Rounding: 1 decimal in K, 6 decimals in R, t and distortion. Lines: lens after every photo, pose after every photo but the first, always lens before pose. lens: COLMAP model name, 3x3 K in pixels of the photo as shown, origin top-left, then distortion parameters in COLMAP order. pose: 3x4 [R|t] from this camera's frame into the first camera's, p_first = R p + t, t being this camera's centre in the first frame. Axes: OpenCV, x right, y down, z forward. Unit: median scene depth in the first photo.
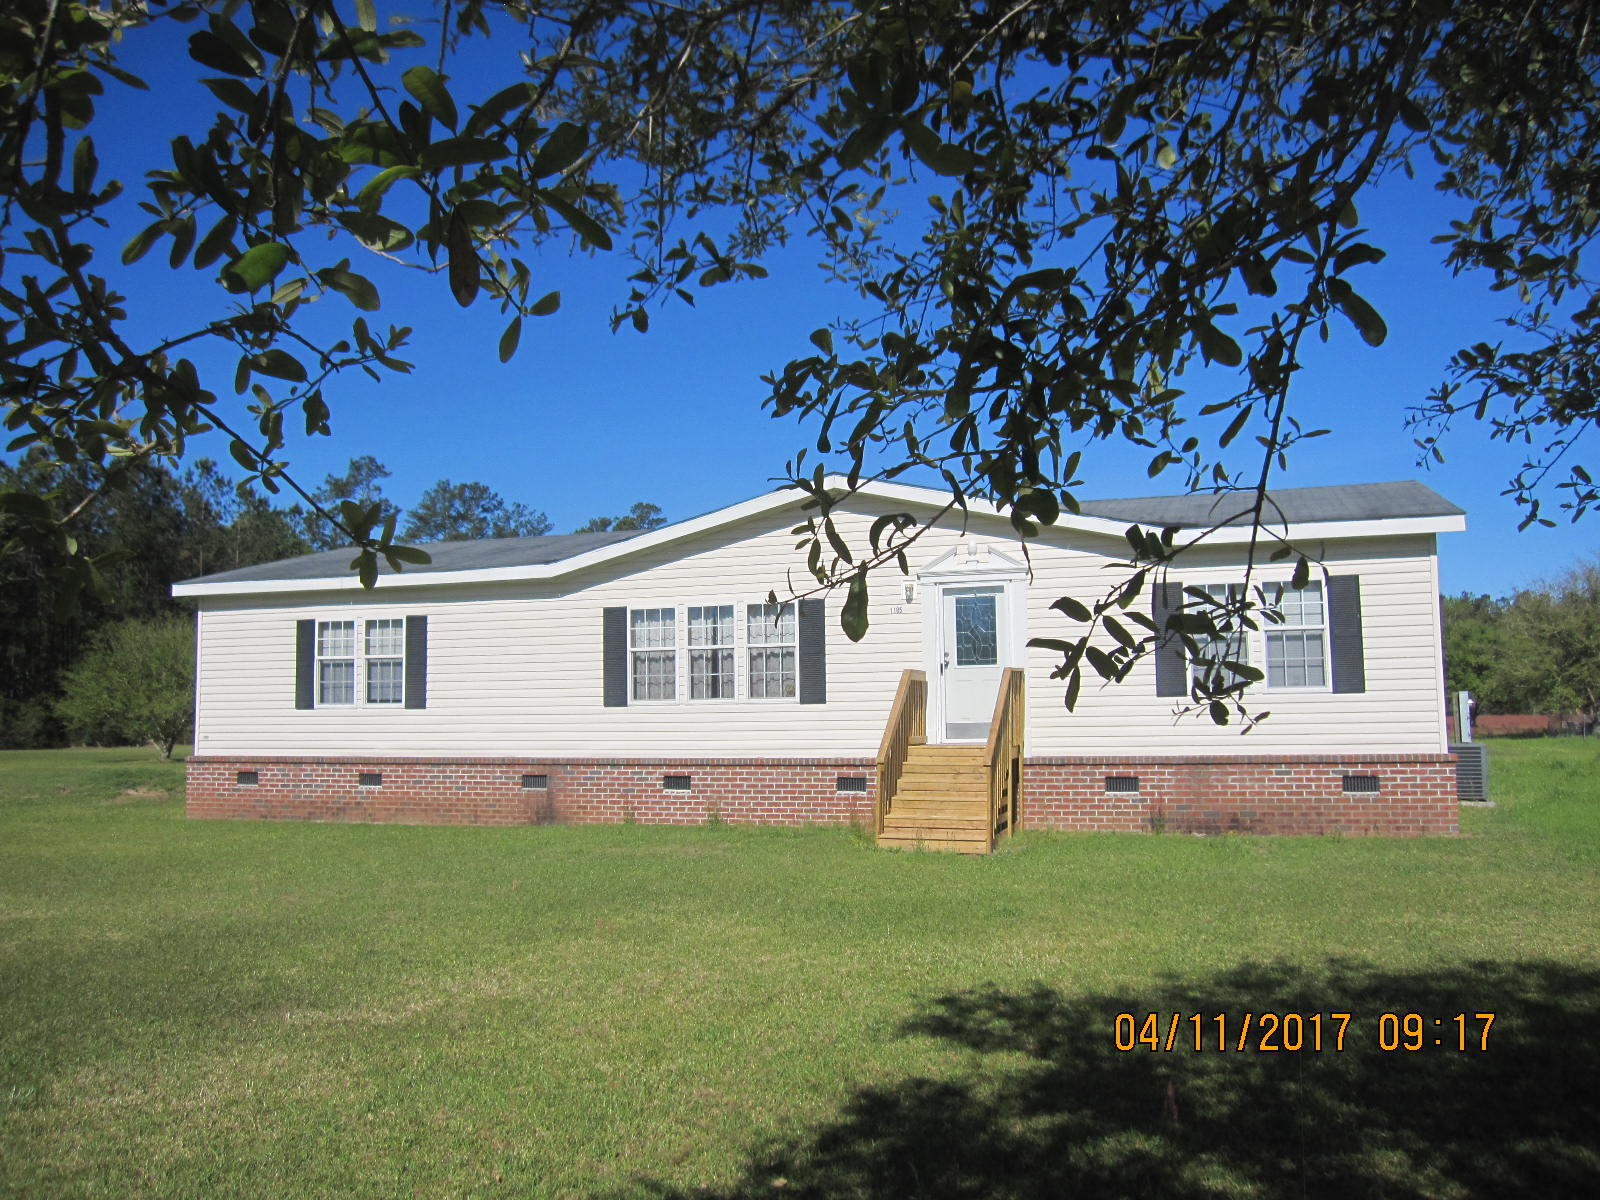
lens RADIAL K [[1308.5, 0, 796.9], [0, 1308.5, 600.9], [0, 0, 1]] dist [-0.079063, 0.048583]
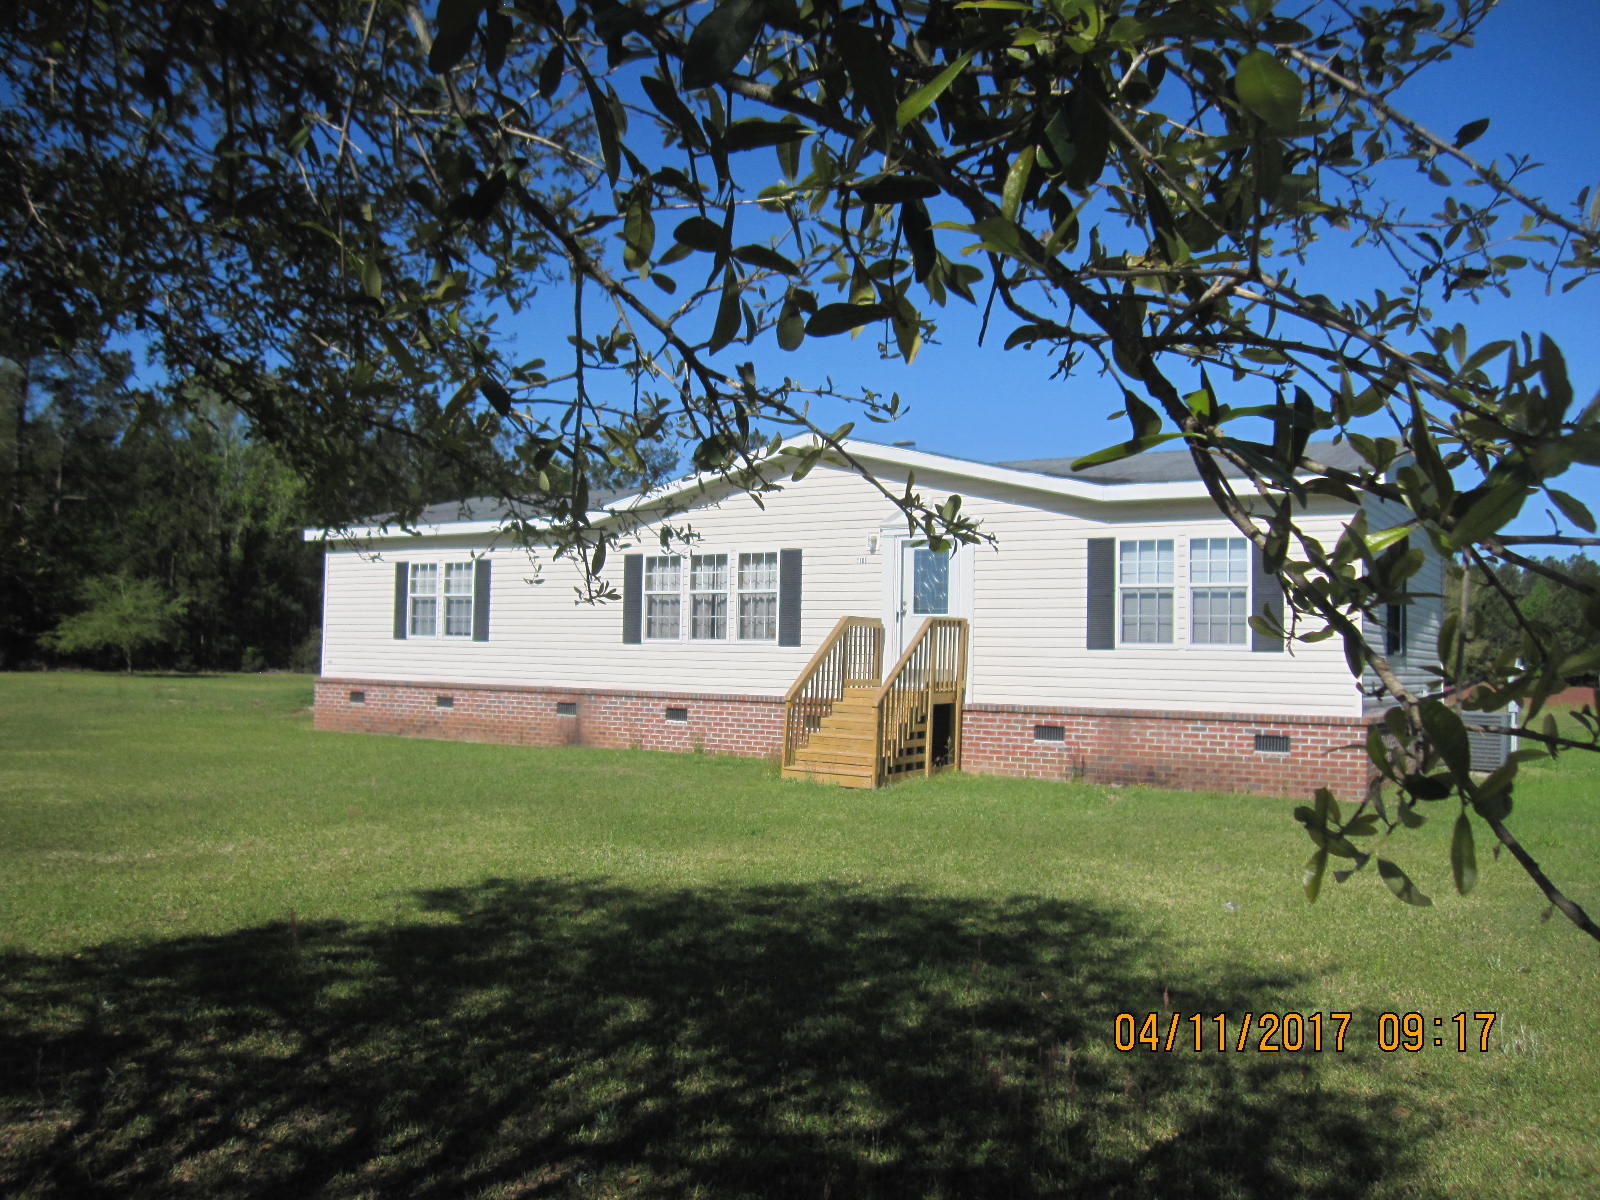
lens RADIAL K [[1308.5, 0, 796.9], [0, 1308.5, 600.9], [0, 0, 1]] dist [-0.079063, 0.048583]
pose [[0.970738, 0.022277, -0.239107, 0.269859], [-0.012433, 0.999015, 0.042598, -0.004703], [0.239820, -0.038379, 0.970058, -0.041409]]
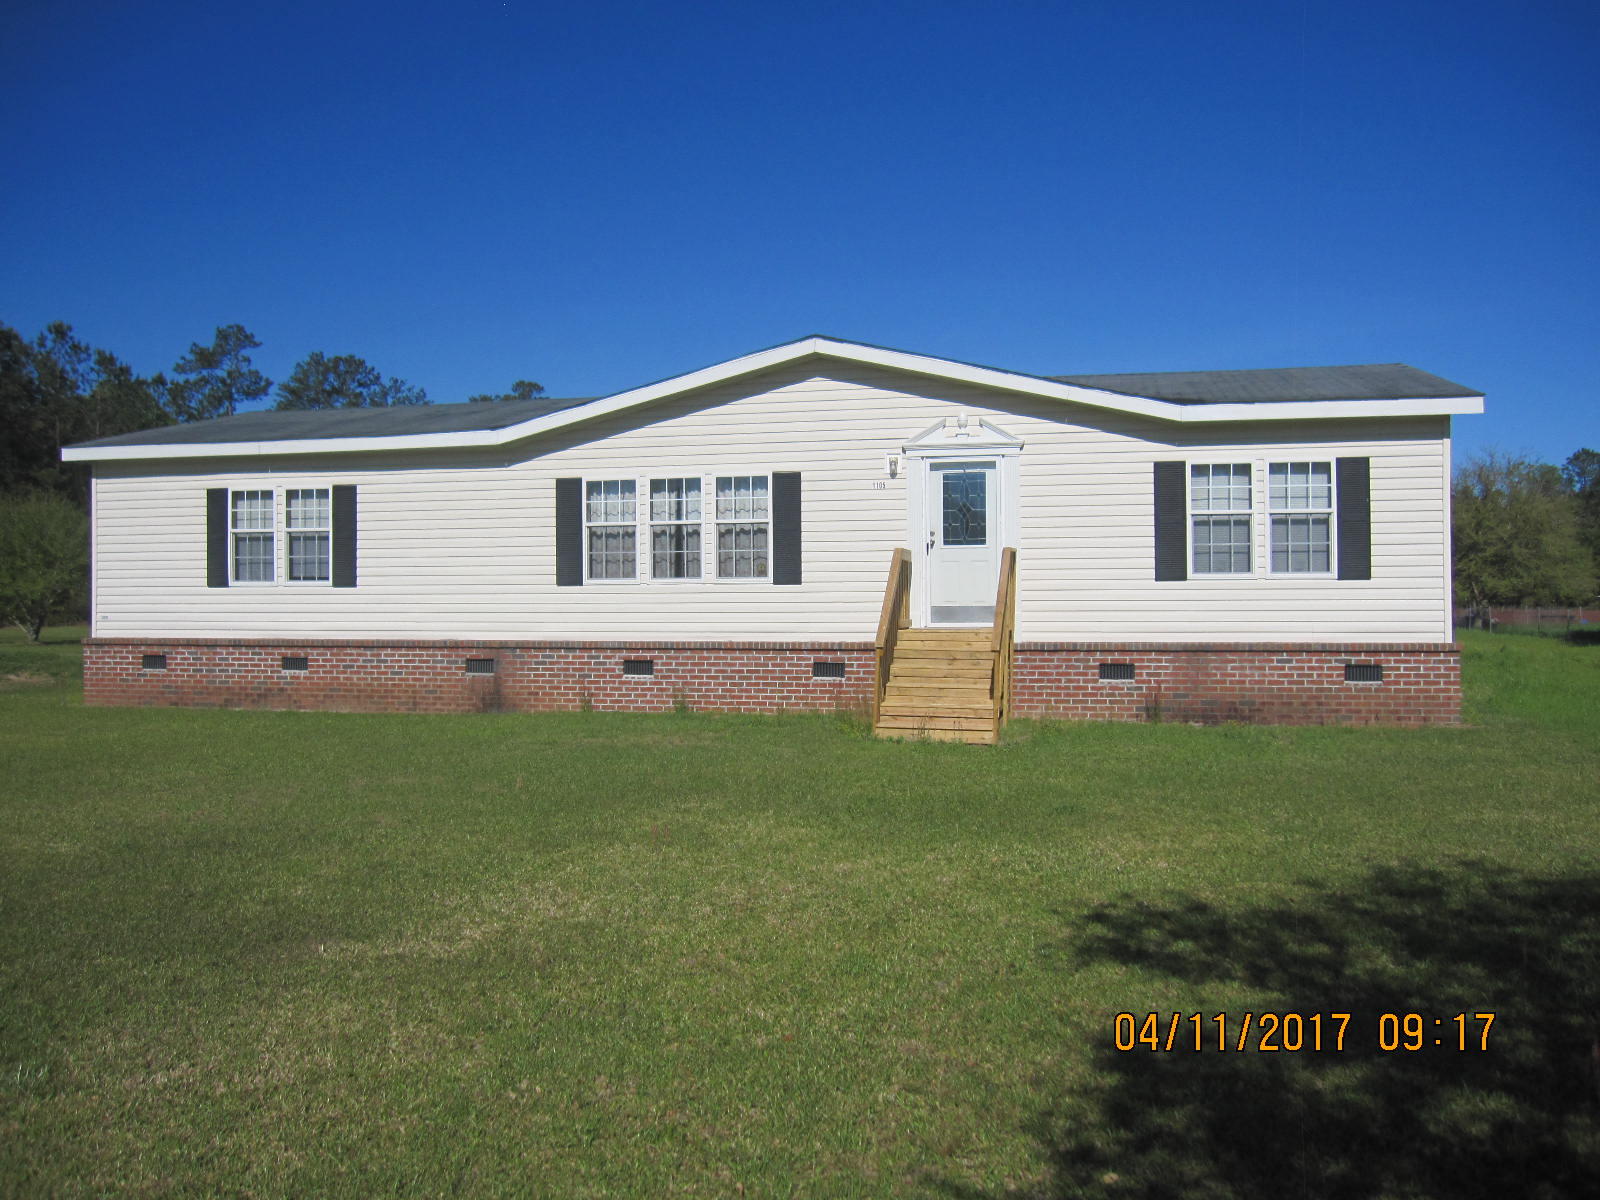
lens RADIAL K [[1308.5, 0, 796.9], [0, 1308.5, 600.9], [0, 0, 1]] dist [-0.079063, 0.048583]
pose [[0.995454, 0.008637, 0.094850, -0.068407], [-0.016862, 0.996130, 0.086264, 0.009301], [-0.093738, -0.087471, 0.991747, 0.067581]]
